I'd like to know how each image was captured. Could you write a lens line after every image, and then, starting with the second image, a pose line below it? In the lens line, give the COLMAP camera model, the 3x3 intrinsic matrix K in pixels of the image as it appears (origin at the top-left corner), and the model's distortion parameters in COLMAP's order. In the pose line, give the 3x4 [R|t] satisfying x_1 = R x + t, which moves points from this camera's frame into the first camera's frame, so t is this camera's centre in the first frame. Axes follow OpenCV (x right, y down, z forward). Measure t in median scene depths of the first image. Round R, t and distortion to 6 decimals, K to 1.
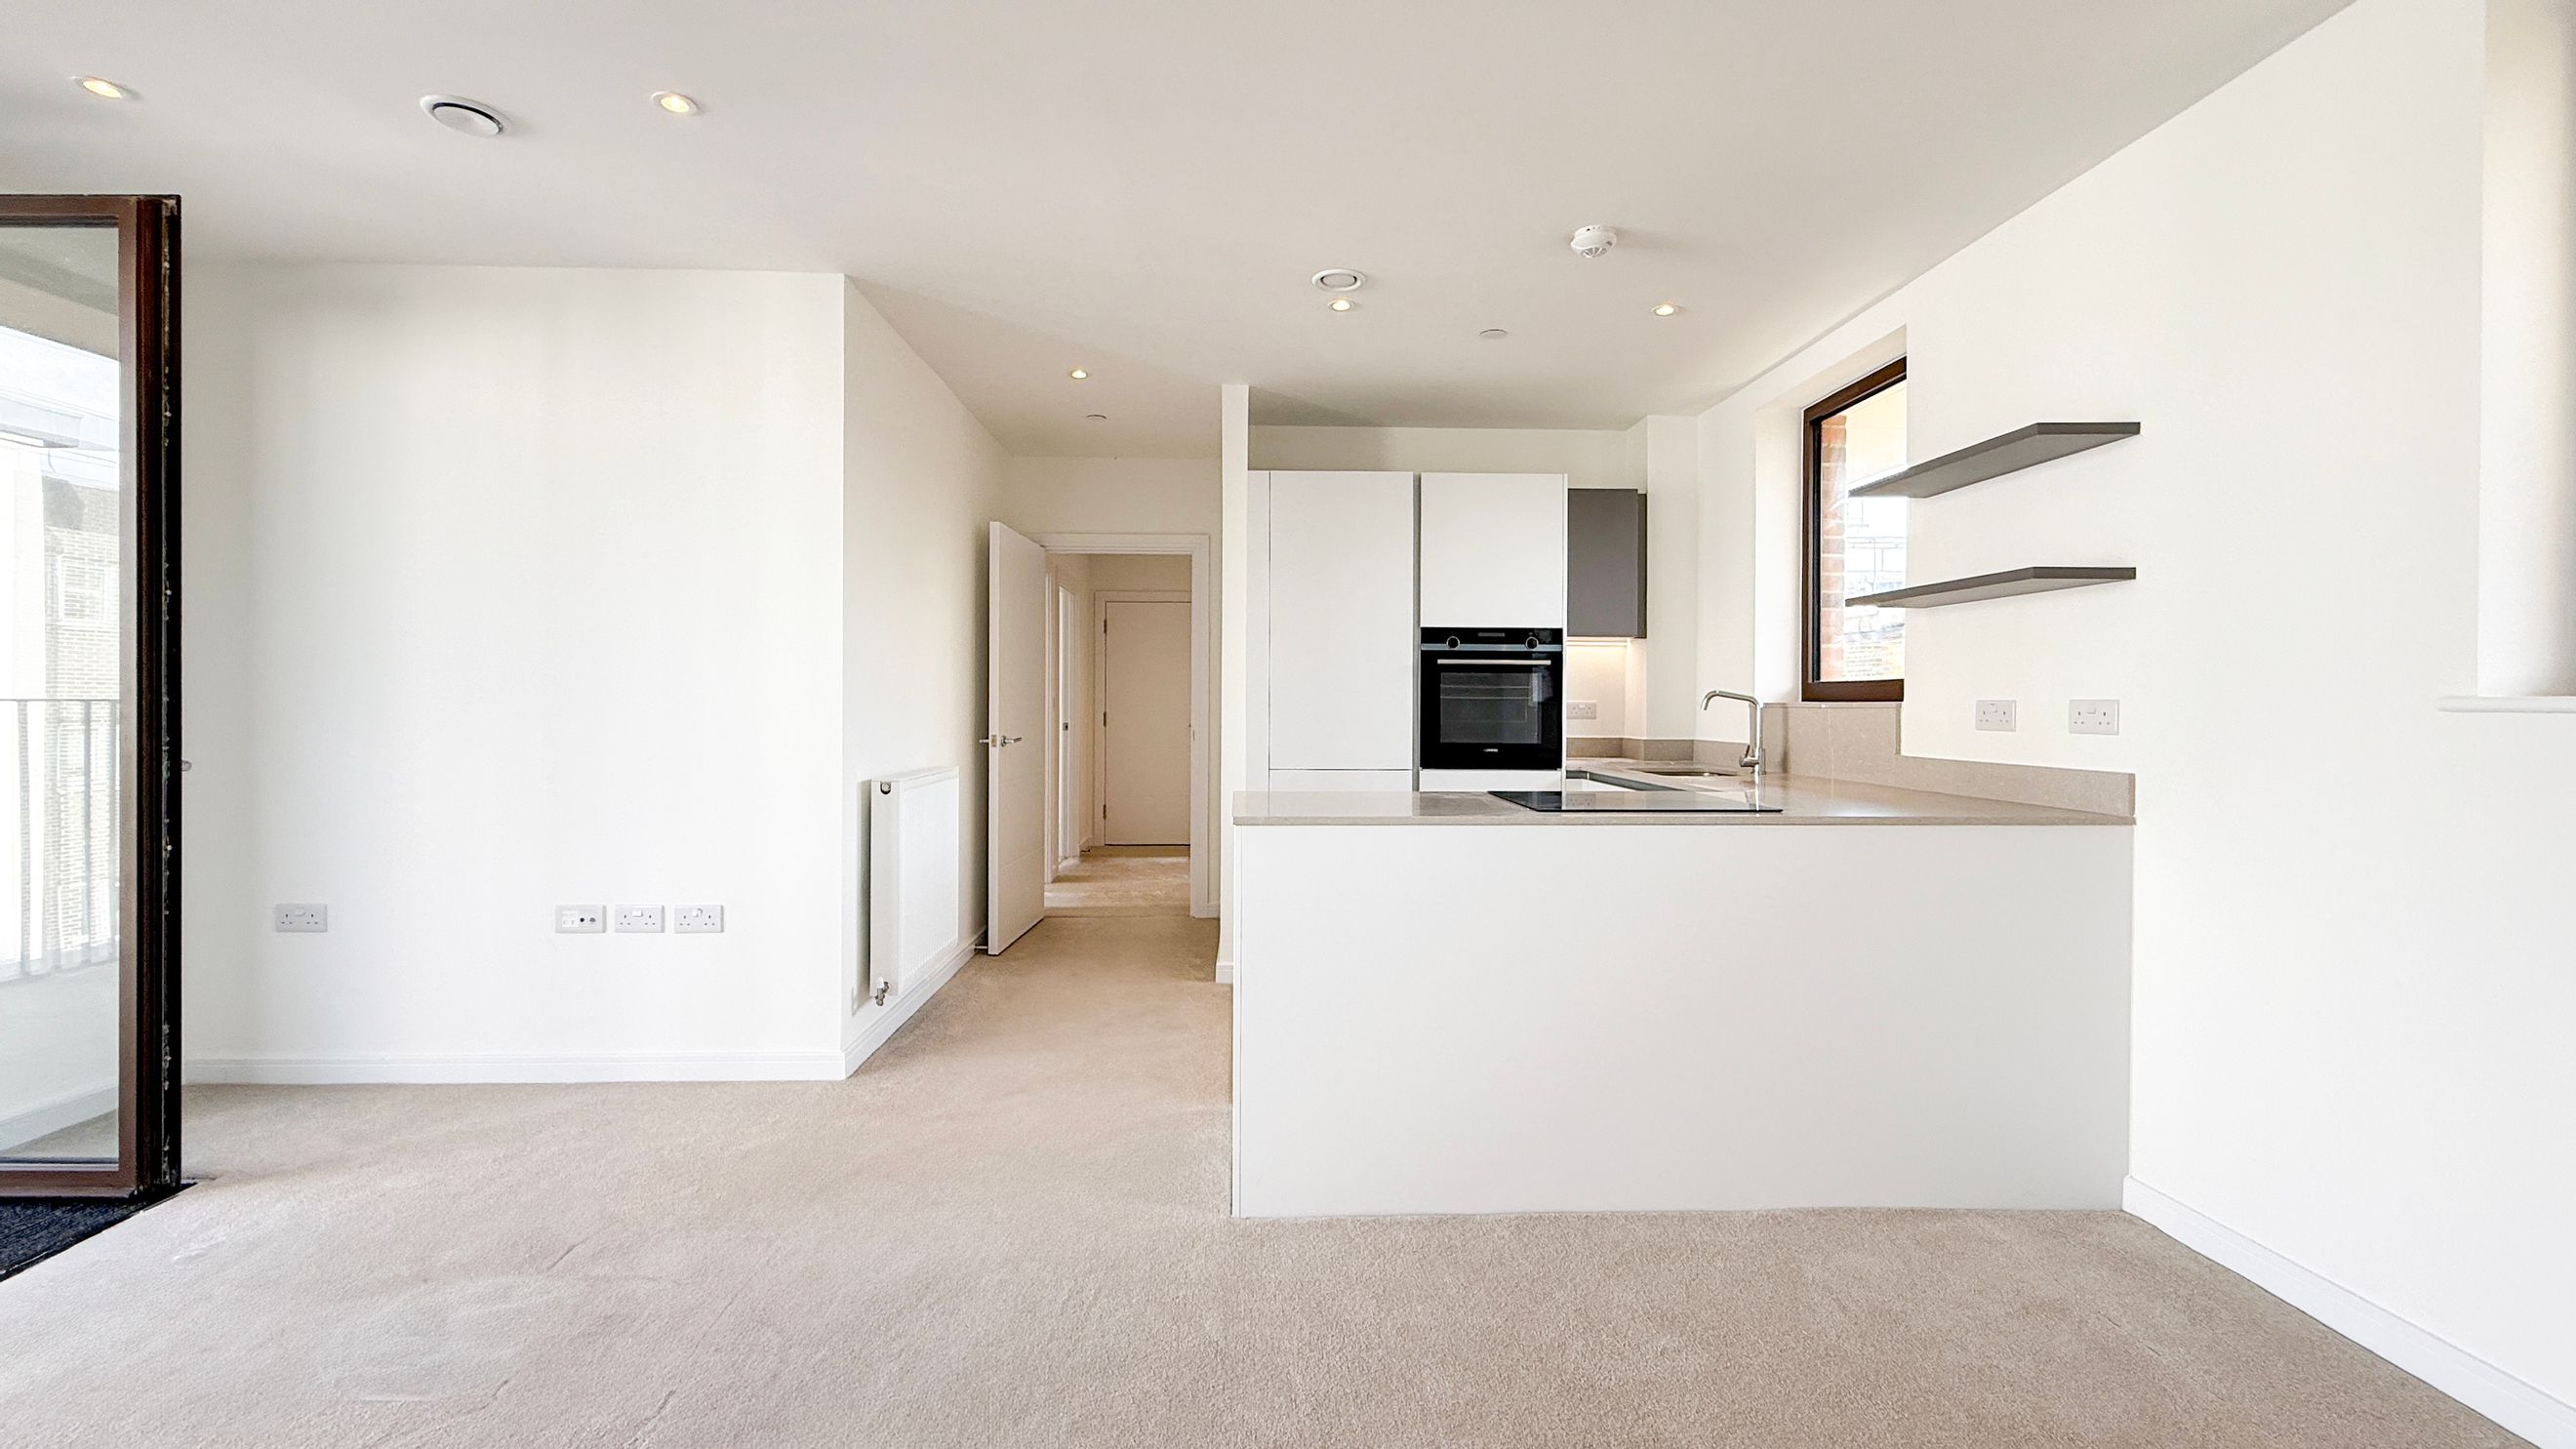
lens RADIAL K [[1037.4, 0, 1259.0], [0, 1037.4, 705.1], [0, 0, 1]] dist [0.000587, -0.000046]
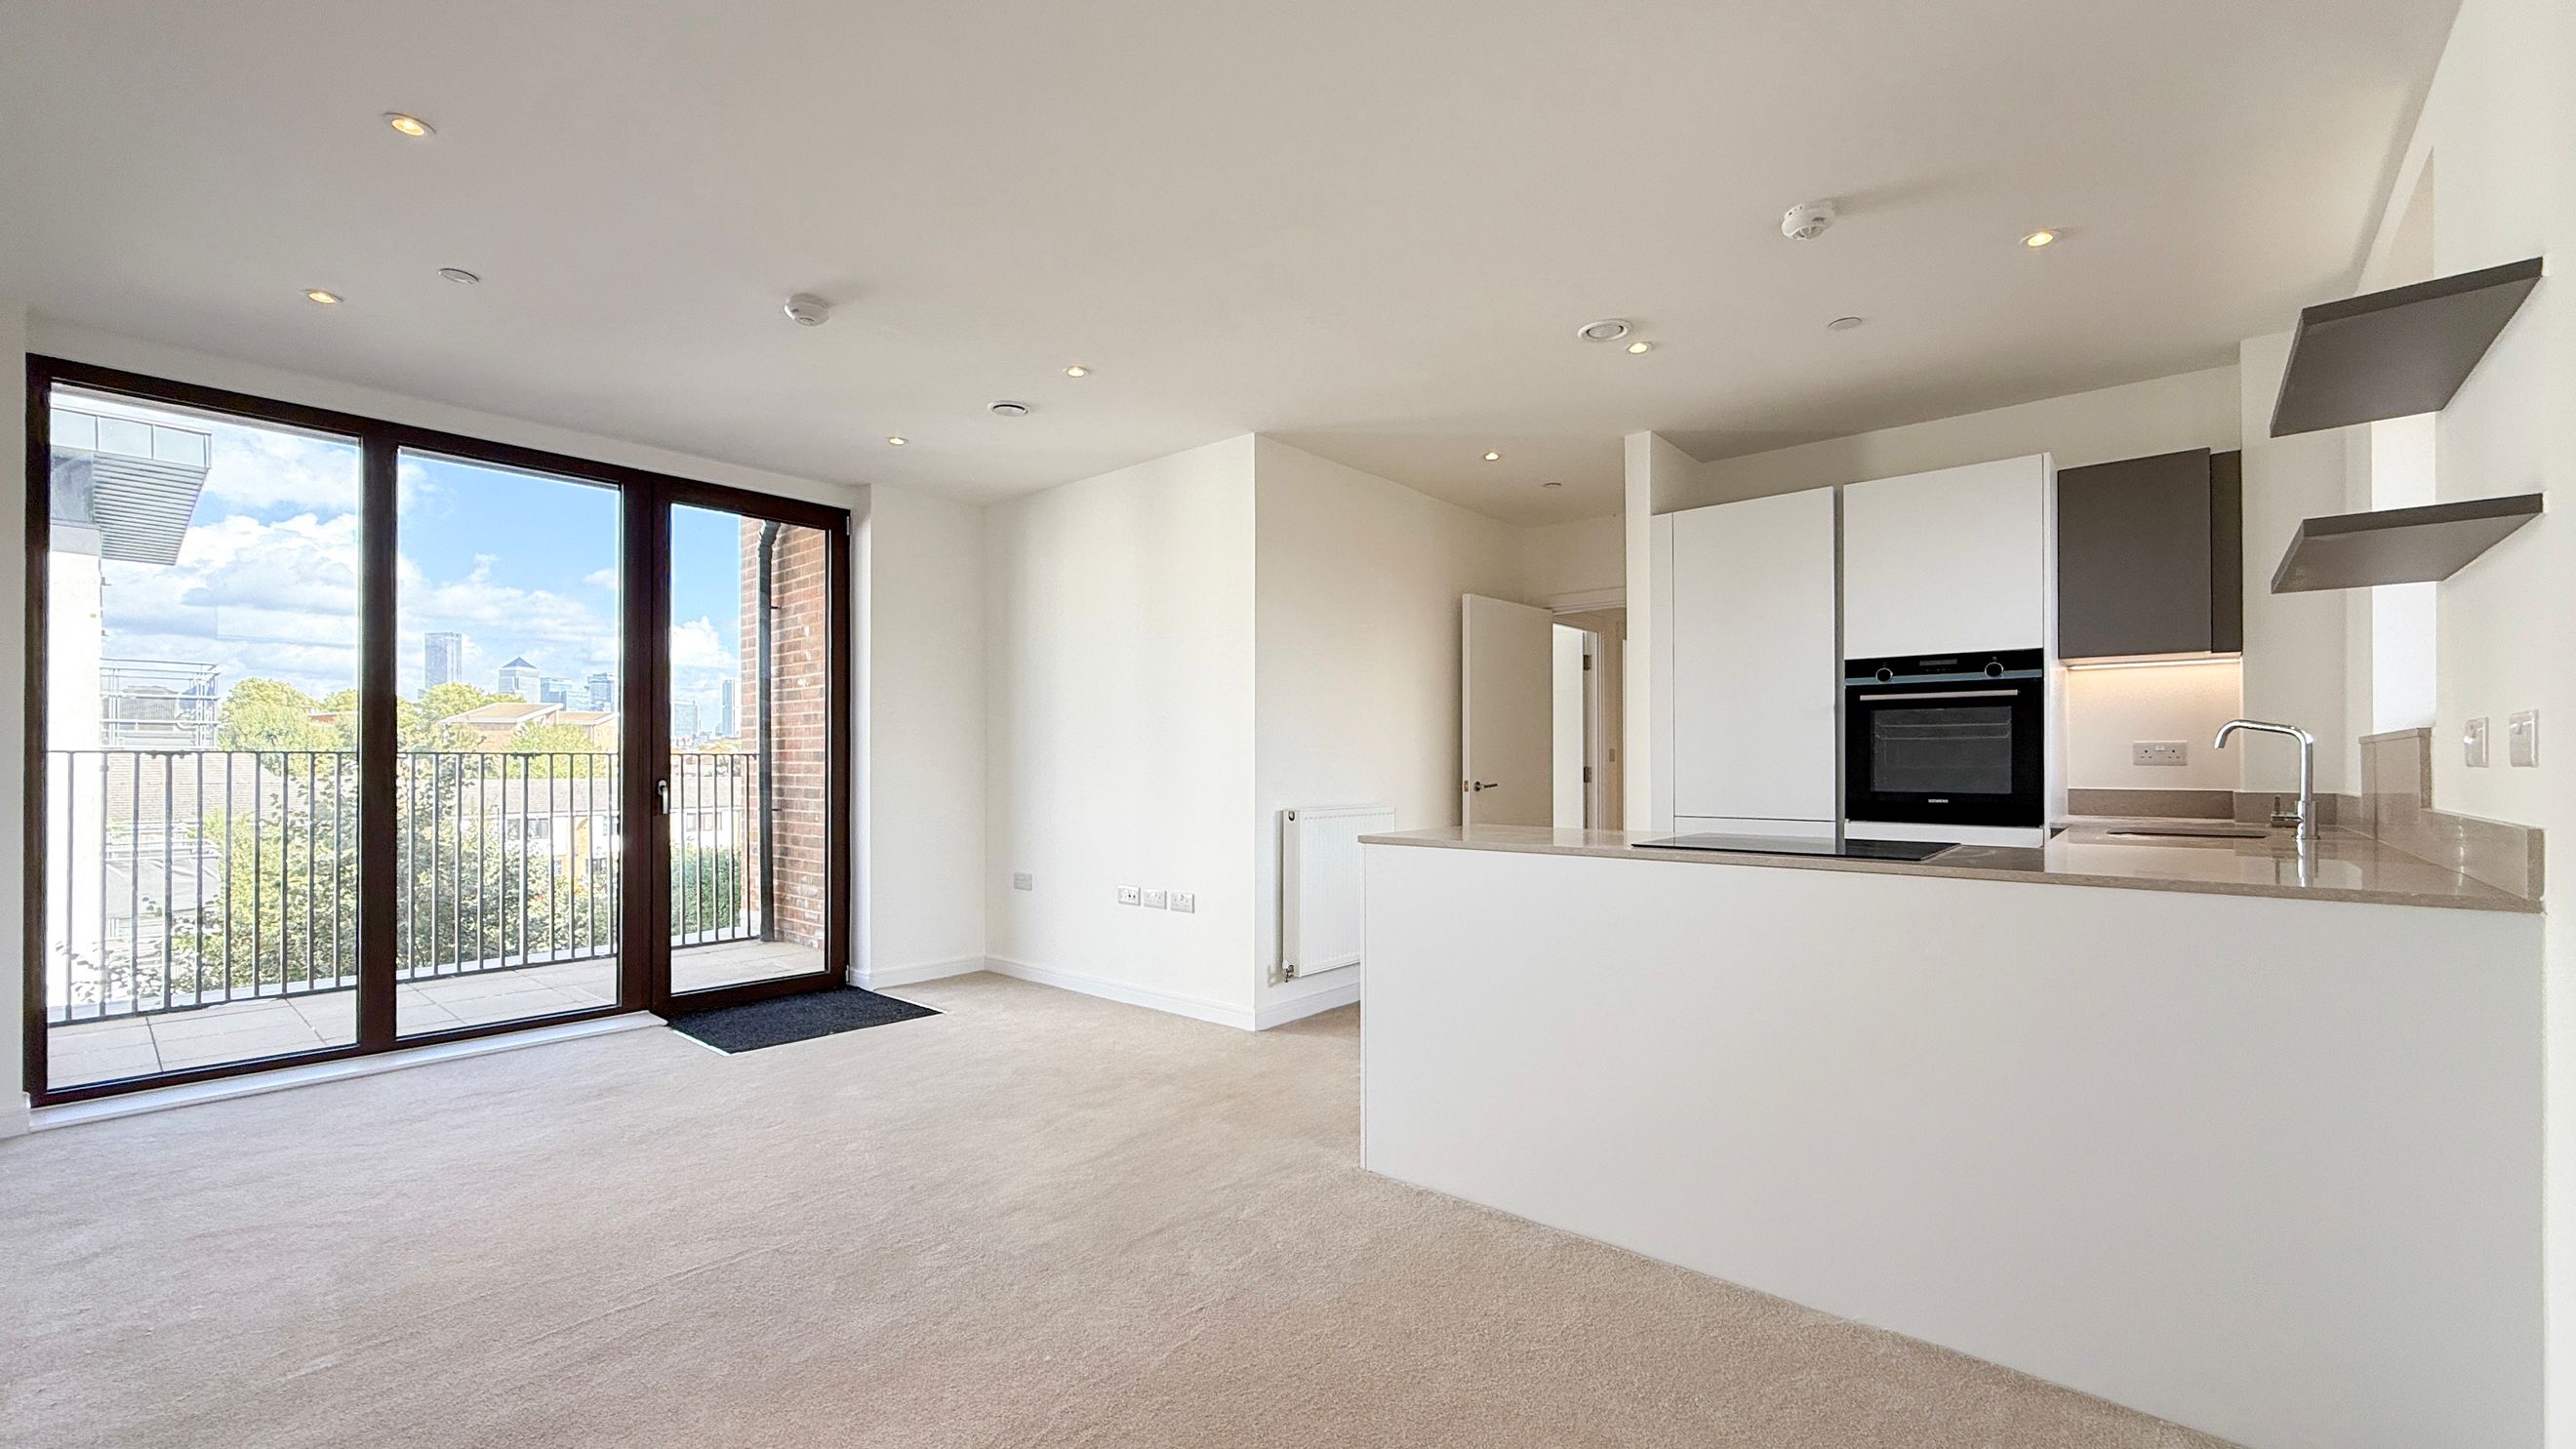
lens RADIAL K [[1040.7, 0, 1297.1], [0, 1040.7, 760.8], [0, 0, 1]] dist [-0.000139, 0.000351]
pose [[0.739154, -0.007755, -0.673491, 0.526278], [0.004058, 0.999967, -0.007061, 0.019724], [0.673524, 0.002486, 0.739161, 0.037214]]
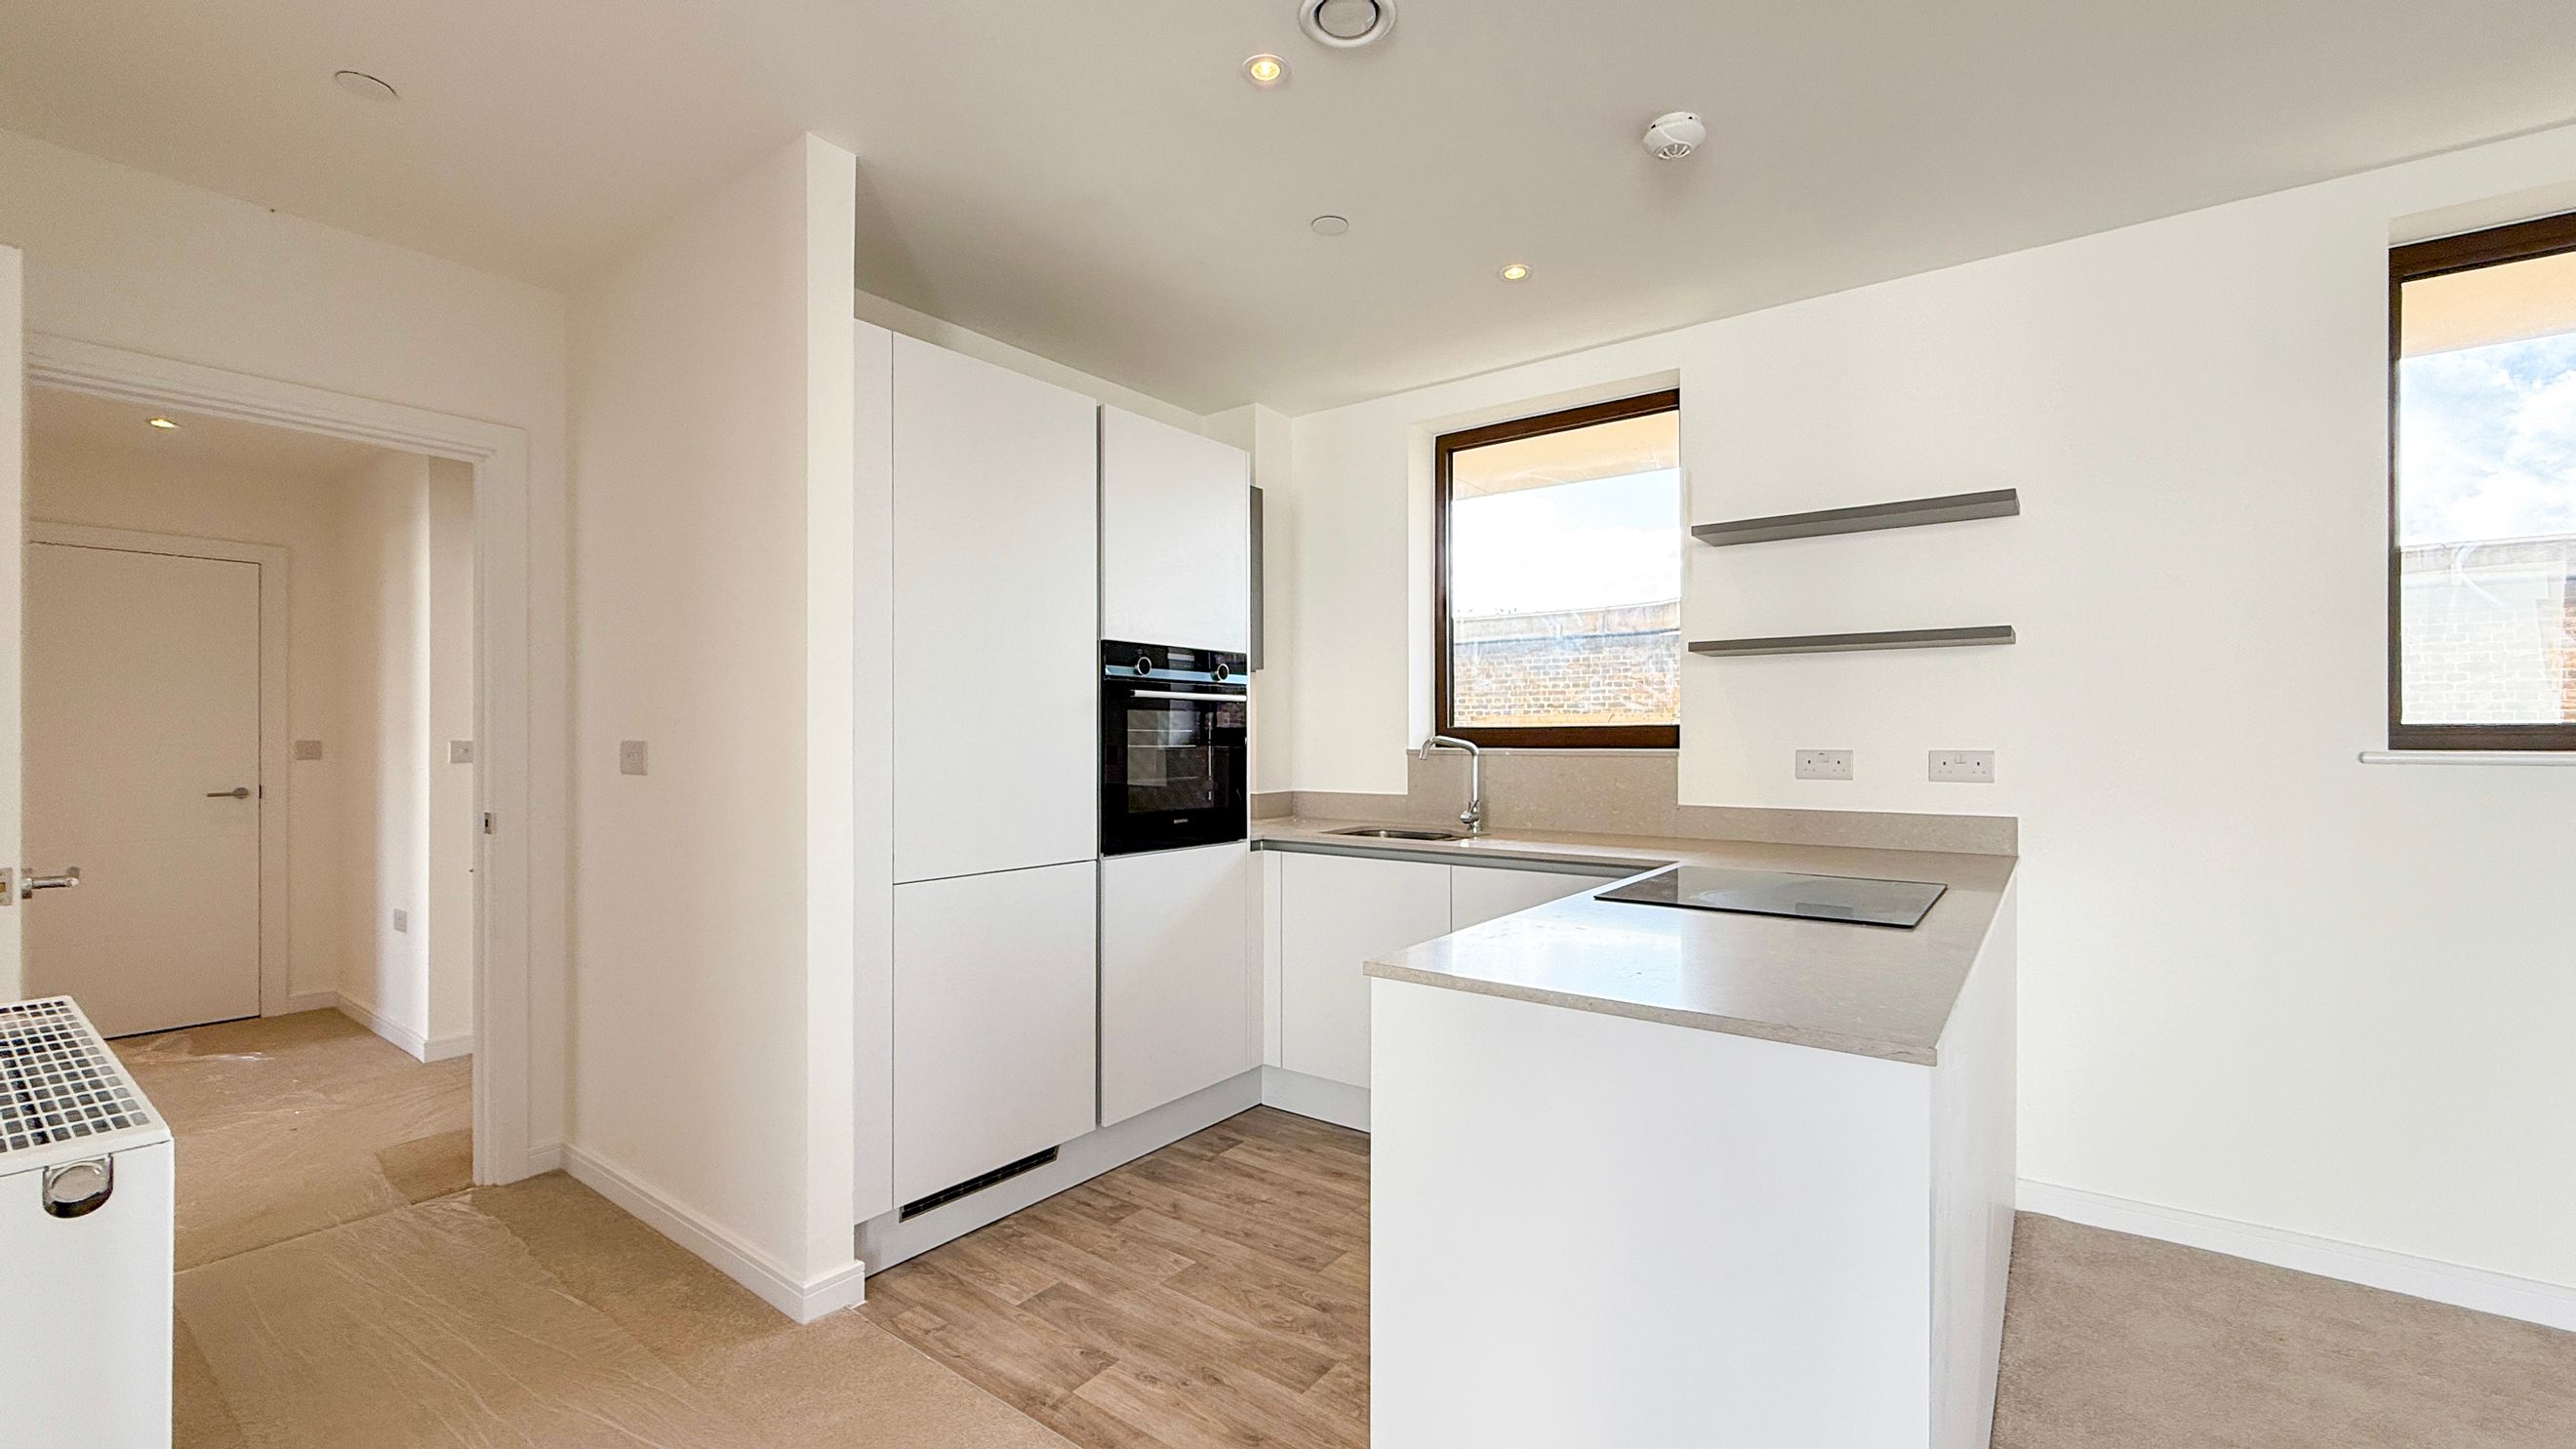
lens RADIAL K [[1056.8, 0, 1290.9], [0, 1056.8, 739.0], [0, 0, 1]] dist [0.000143, -0.000106]
pose [[0.628910, -0.003125, 0.777472, -0.372364], [0.004959, 0.999988, 0.000008, -0.015273], [-0.777463, 0.003850, 0.628917, 0.633606]]
